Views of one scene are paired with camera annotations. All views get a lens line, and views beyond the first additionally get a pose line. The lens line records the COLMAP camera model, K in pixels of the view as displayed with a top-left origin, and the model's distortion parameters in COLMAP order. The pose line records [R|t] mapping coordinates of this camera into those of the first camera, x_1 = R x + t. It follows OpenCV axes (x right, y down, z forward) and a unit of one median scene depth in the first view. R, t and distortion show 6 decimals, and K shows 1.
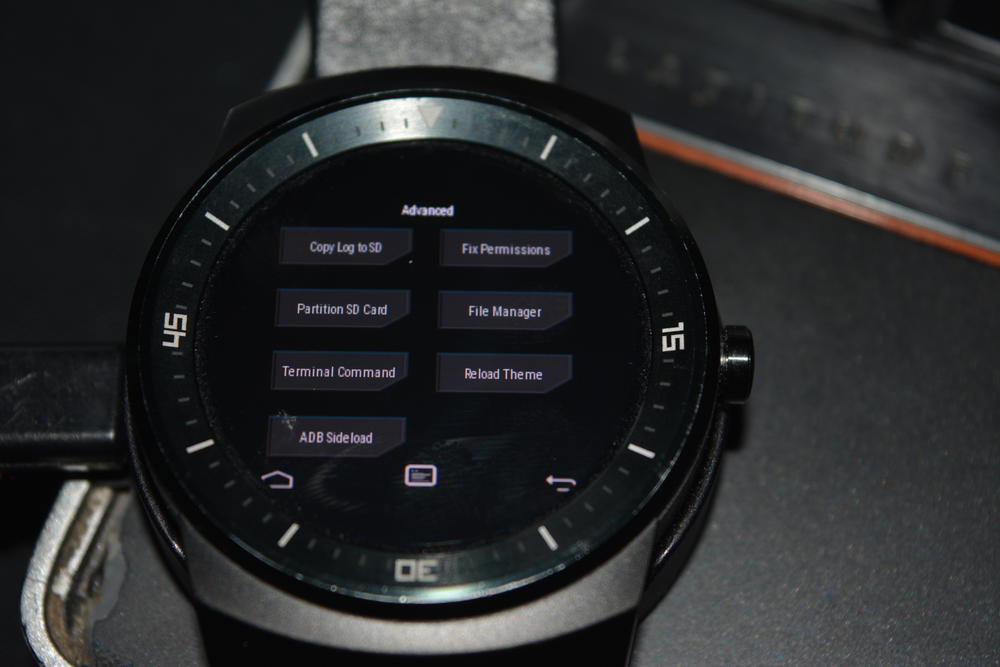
lens RADIAL K [[2058.5, 0, 502.1], [0, 2058.5, 329.6], [0, 0, 1]] dist [0.004096, 0.000000]
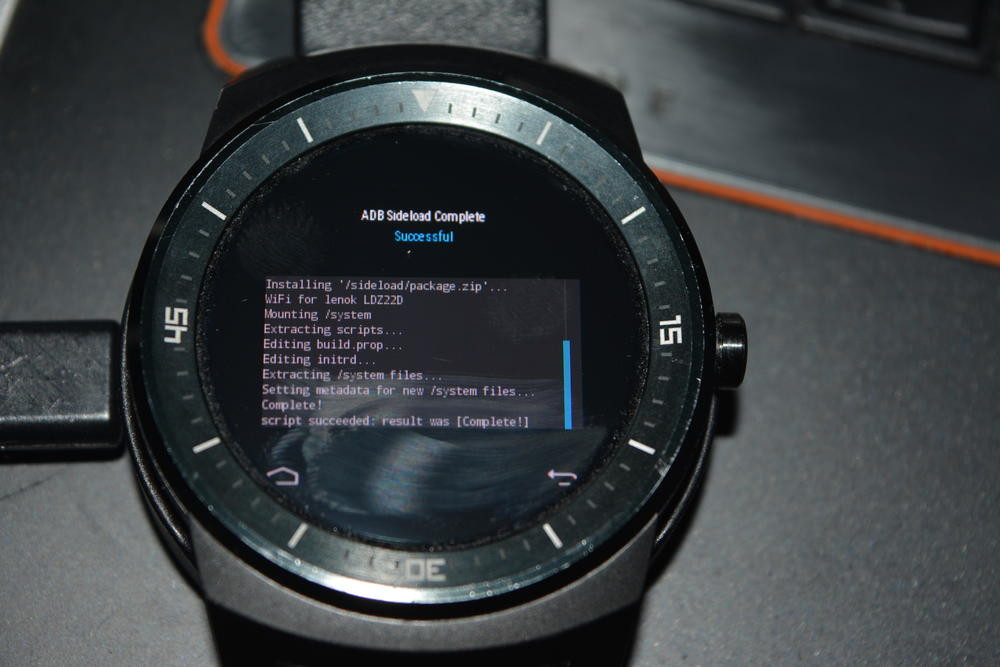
lens RADIAL K [[2058.5, 0, 494.2], [0, 2058.5, 337.6], [0, 0, 1]] dist [0.004096, 0.000000]
pose [[0.998380, -0.003433, 0.056788, -0.061286], [-0.002753, 0.994093, 0.108497, -0.102451], [-0.056825, -0.108478, 0.992473, -0.002458]]
